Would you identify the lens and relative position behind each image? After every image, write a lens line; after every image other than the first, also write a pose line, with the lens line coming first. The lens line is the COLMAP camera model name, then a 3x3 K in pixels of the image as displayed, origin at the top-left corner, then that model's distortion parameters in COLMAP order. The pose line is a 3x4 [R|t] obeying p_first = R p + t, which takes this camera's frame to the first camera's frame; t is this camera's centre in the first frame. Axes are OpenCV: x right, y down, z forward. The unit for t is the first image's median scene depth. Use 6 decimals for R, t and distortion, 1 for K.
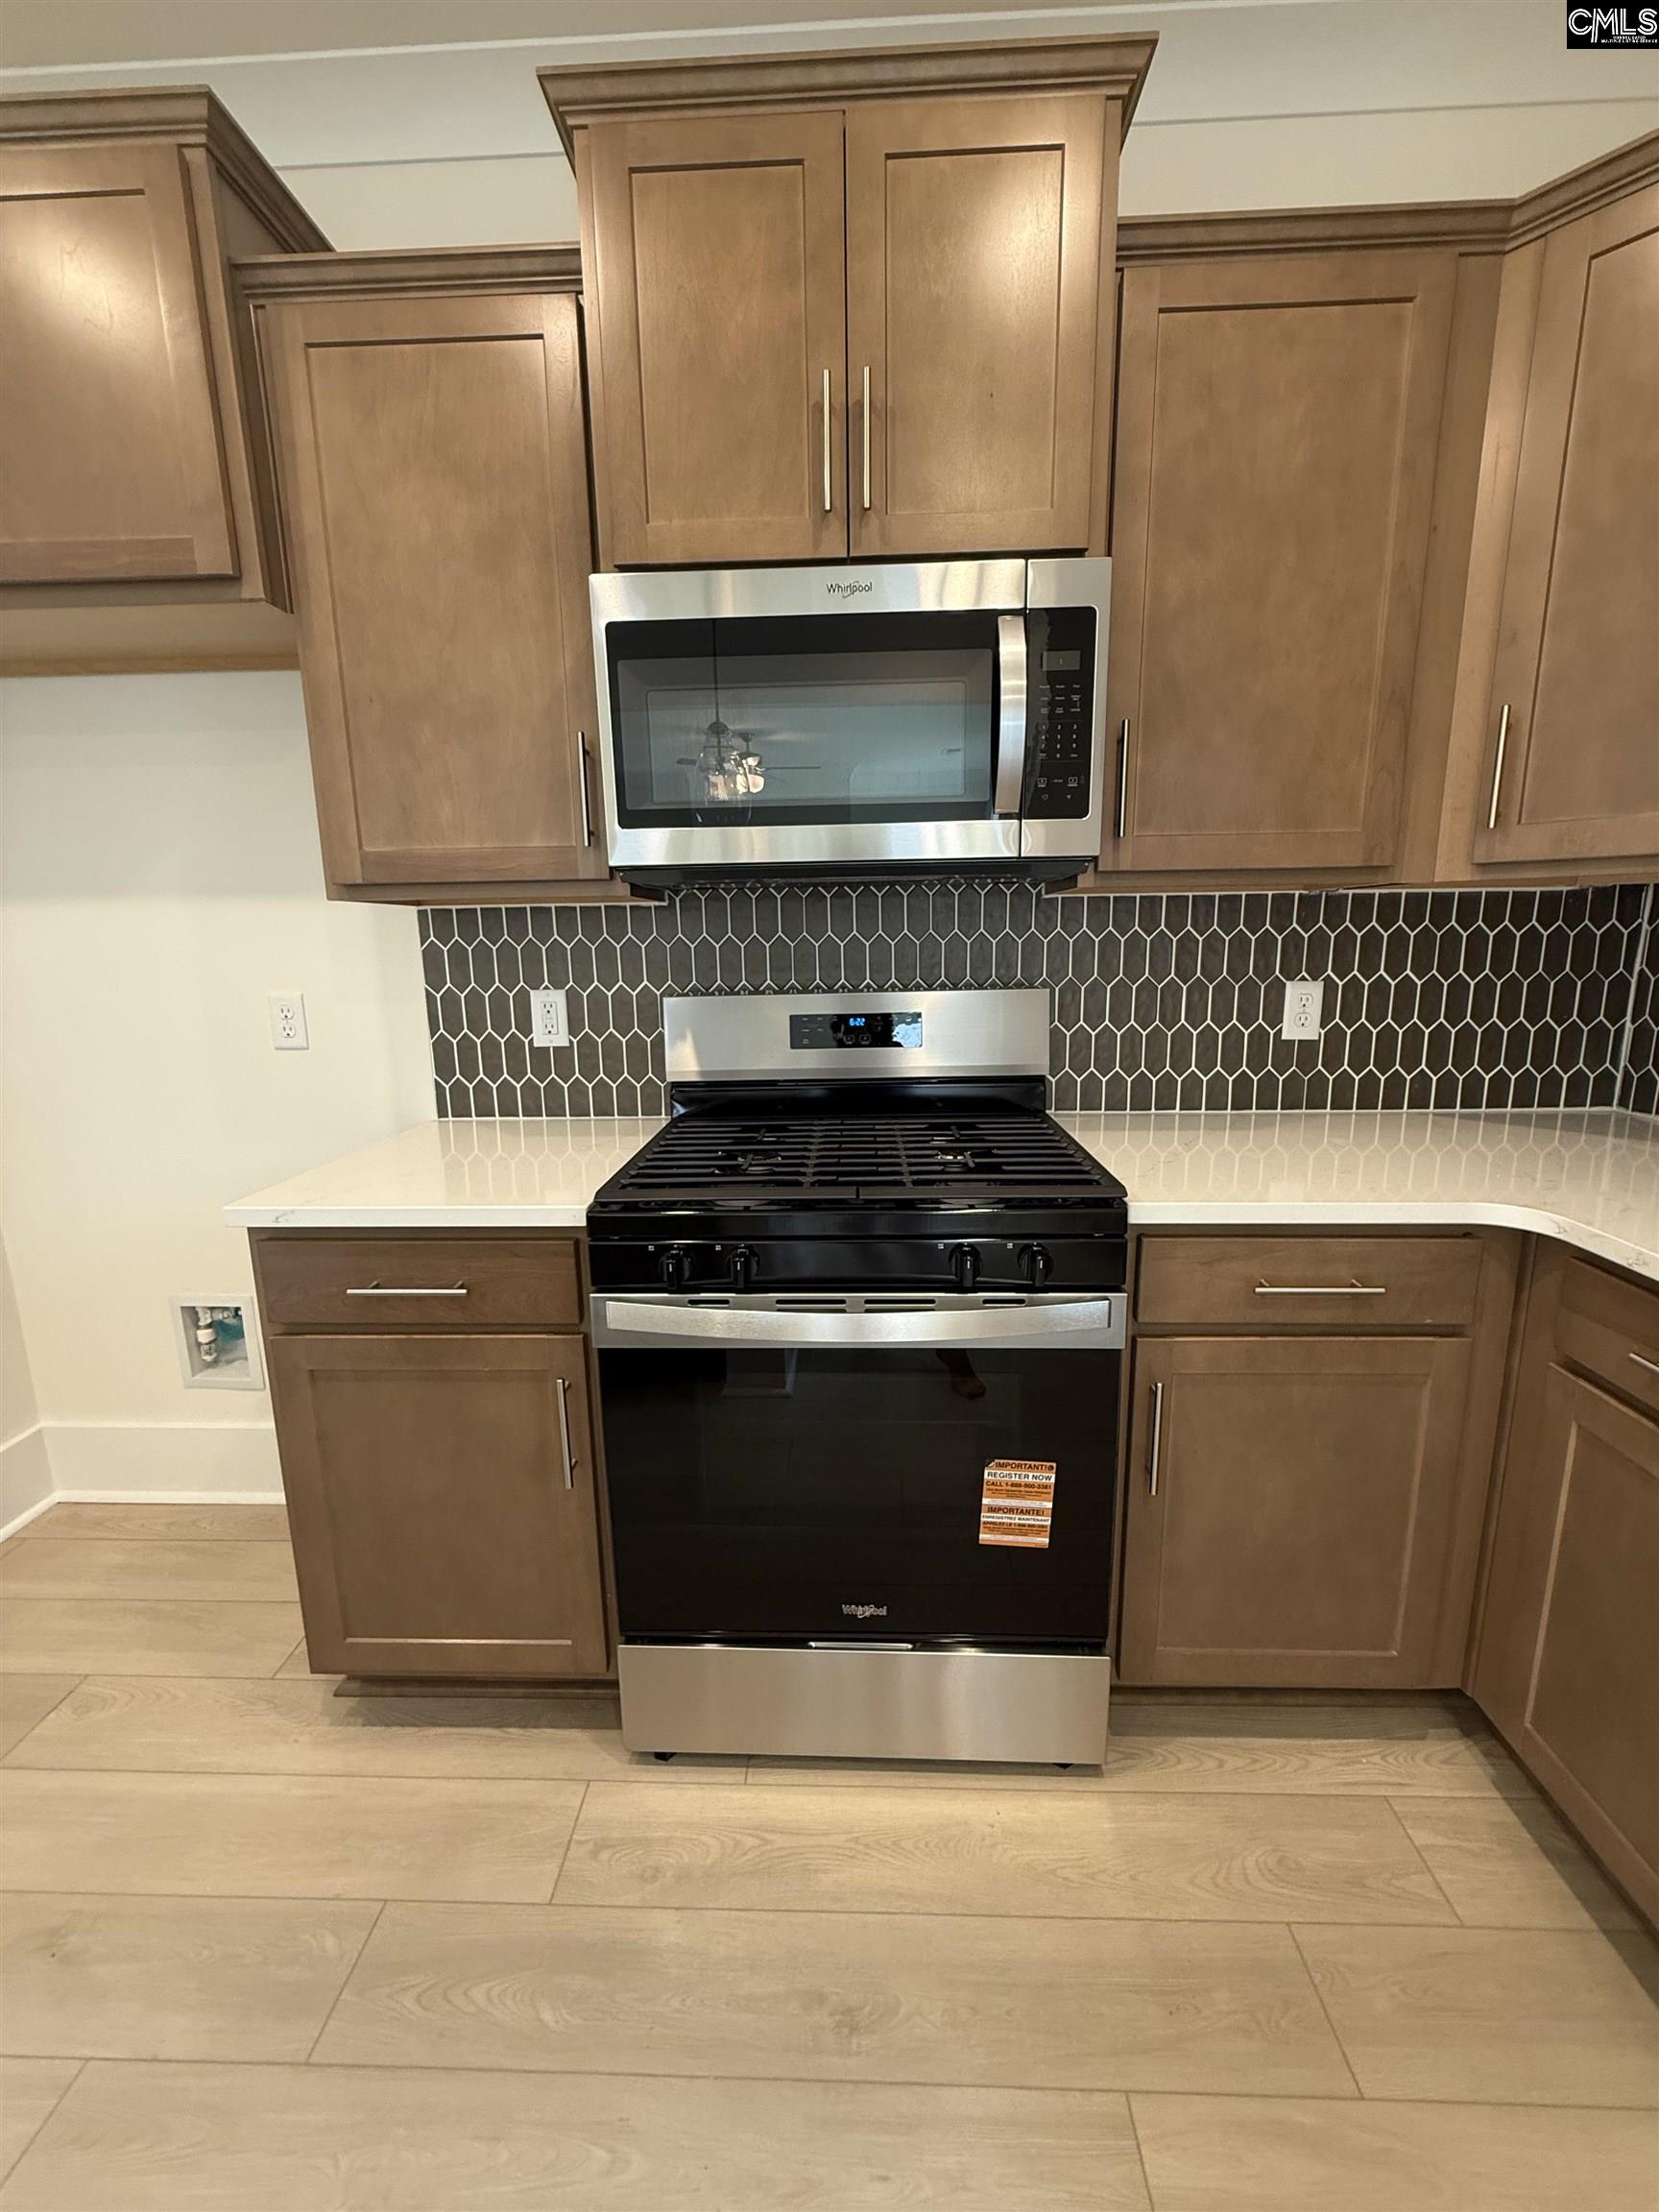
lens RADIAL K [[880.5, 0, 832.2], [0, 880.5, 1104.0], [0, 0, 1]] dist [-0.000487, 0.000275]
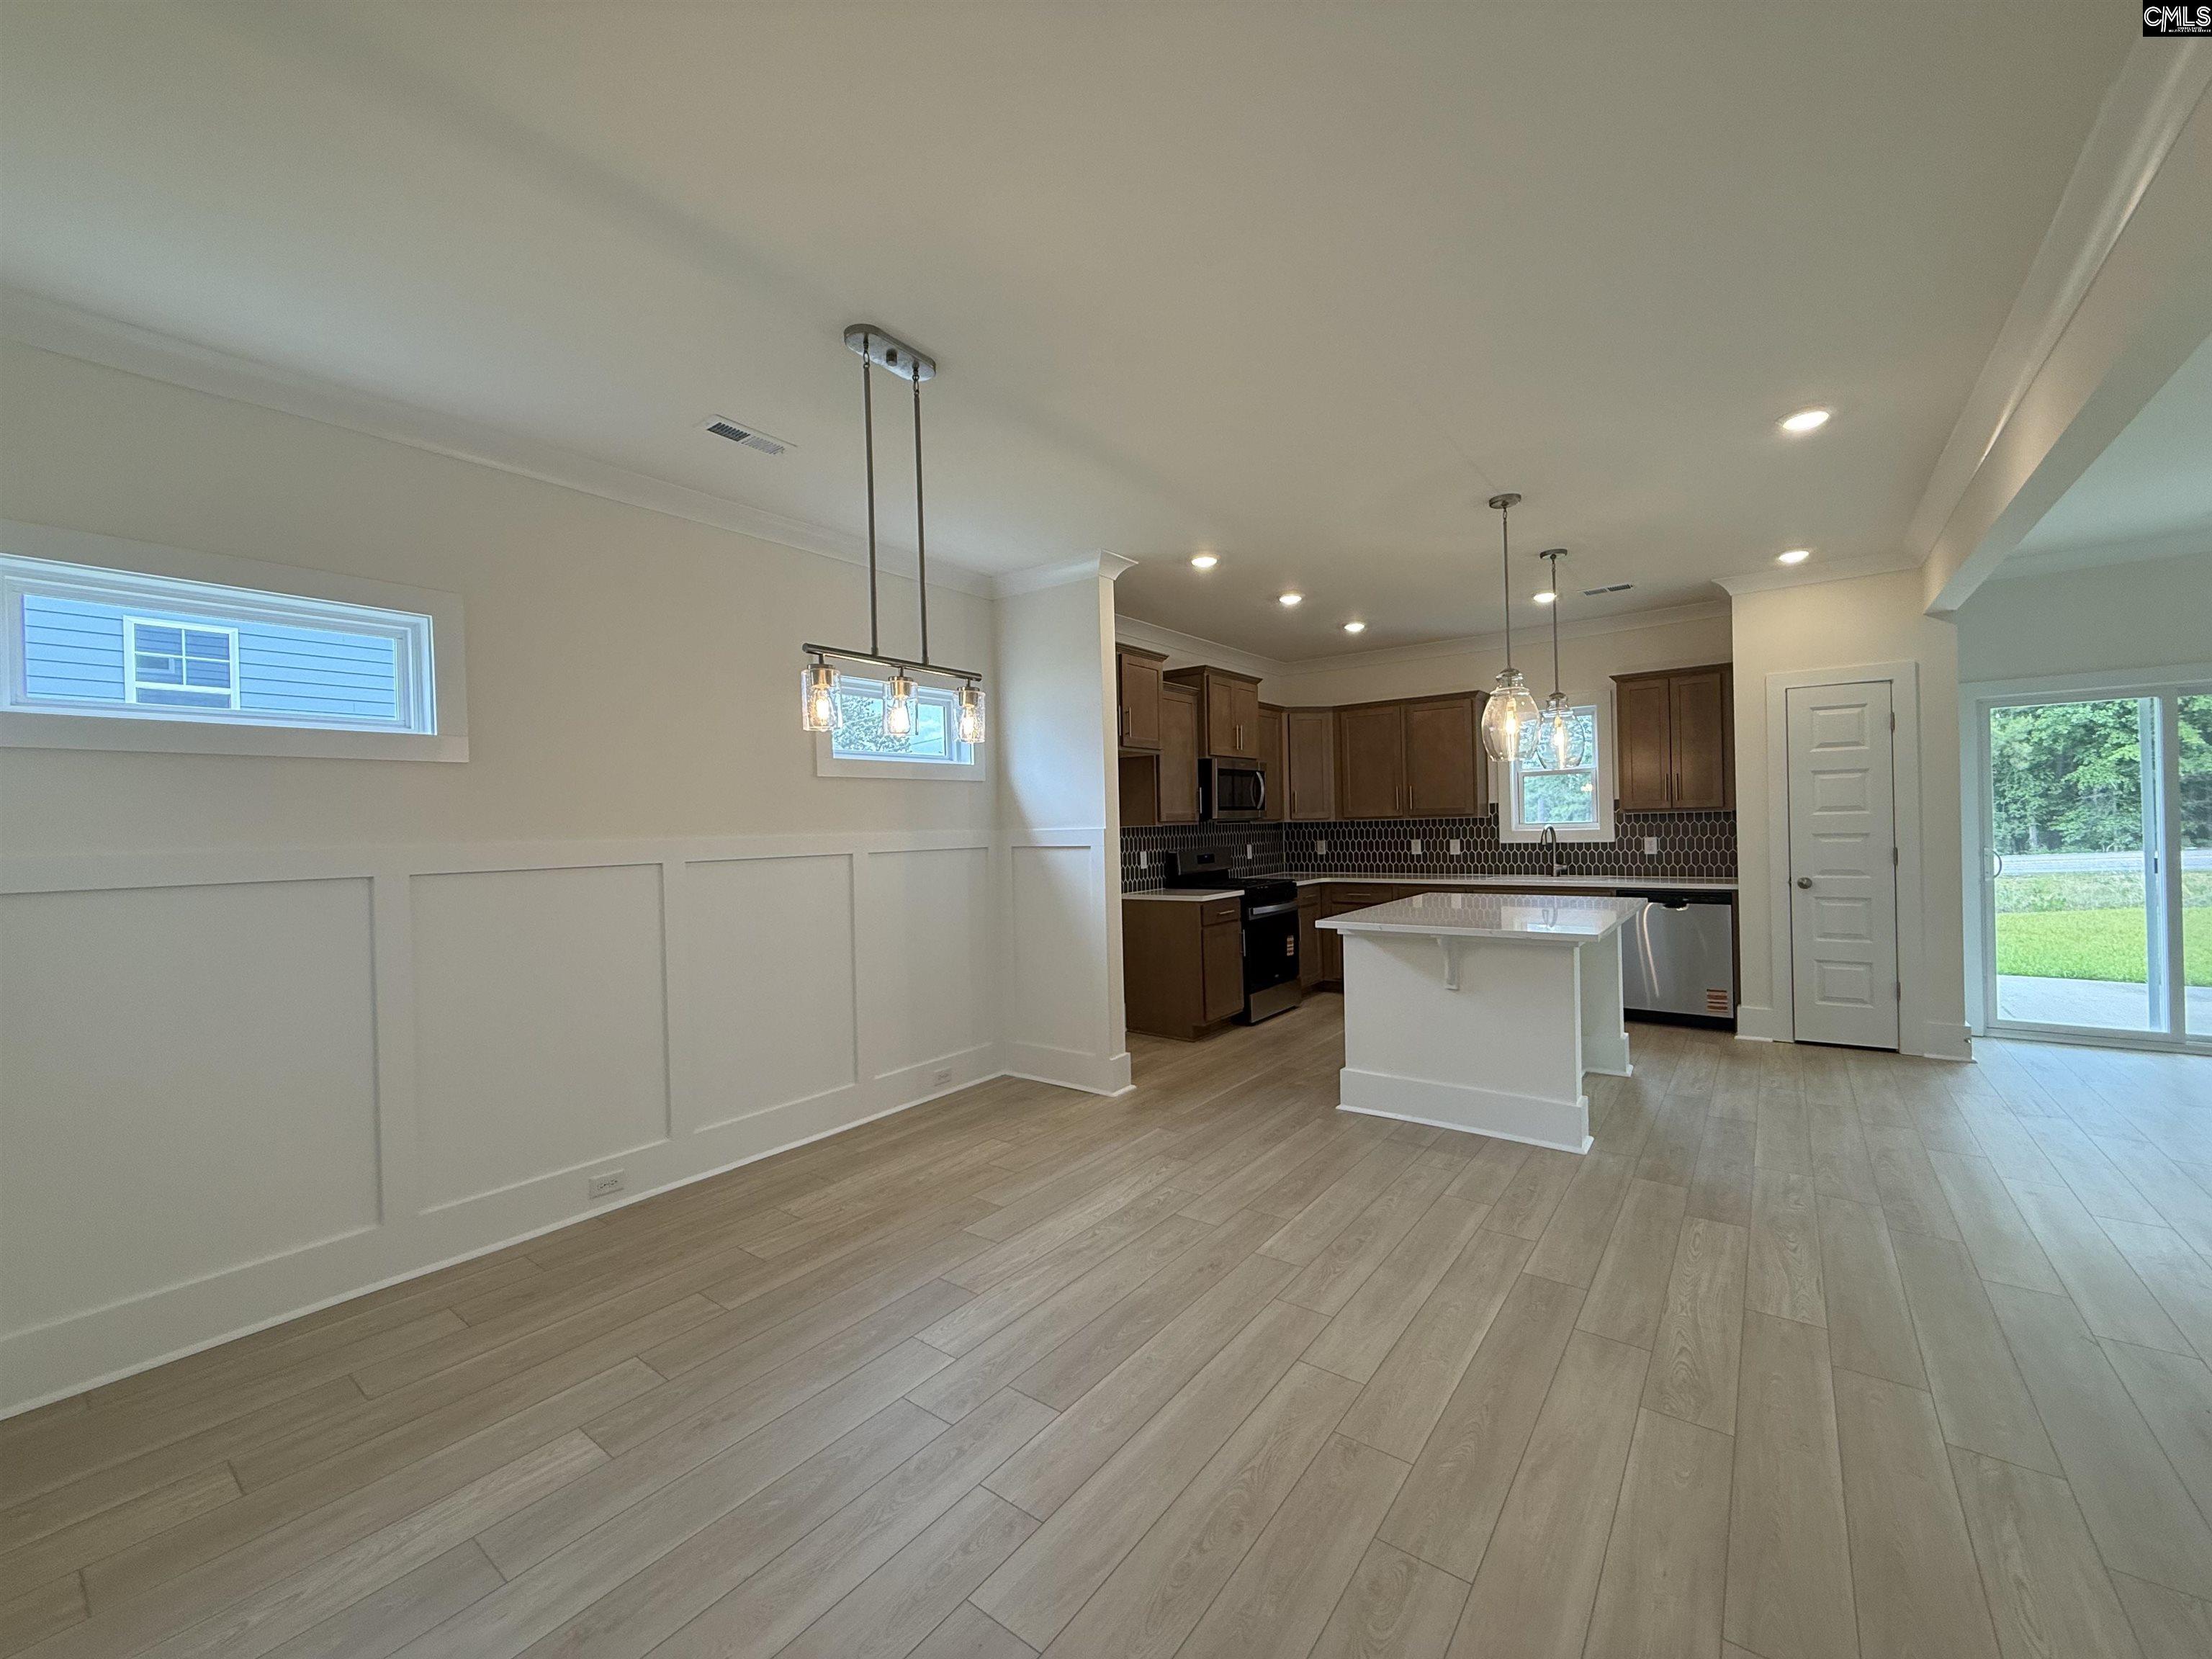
lens RADIAL K [[880.5, 0, 1102.0], [0, 880.5, 828.1], [0, 0, 1]] dist [-0.000487, 0.000275]
pose [[0.579825, -0.002549, 0.814737, -3.341856], [0.170972, 0.978110, -0.118615, 0.161603], [-0.796600, 0.208073, 0.567568, -0.830491]]
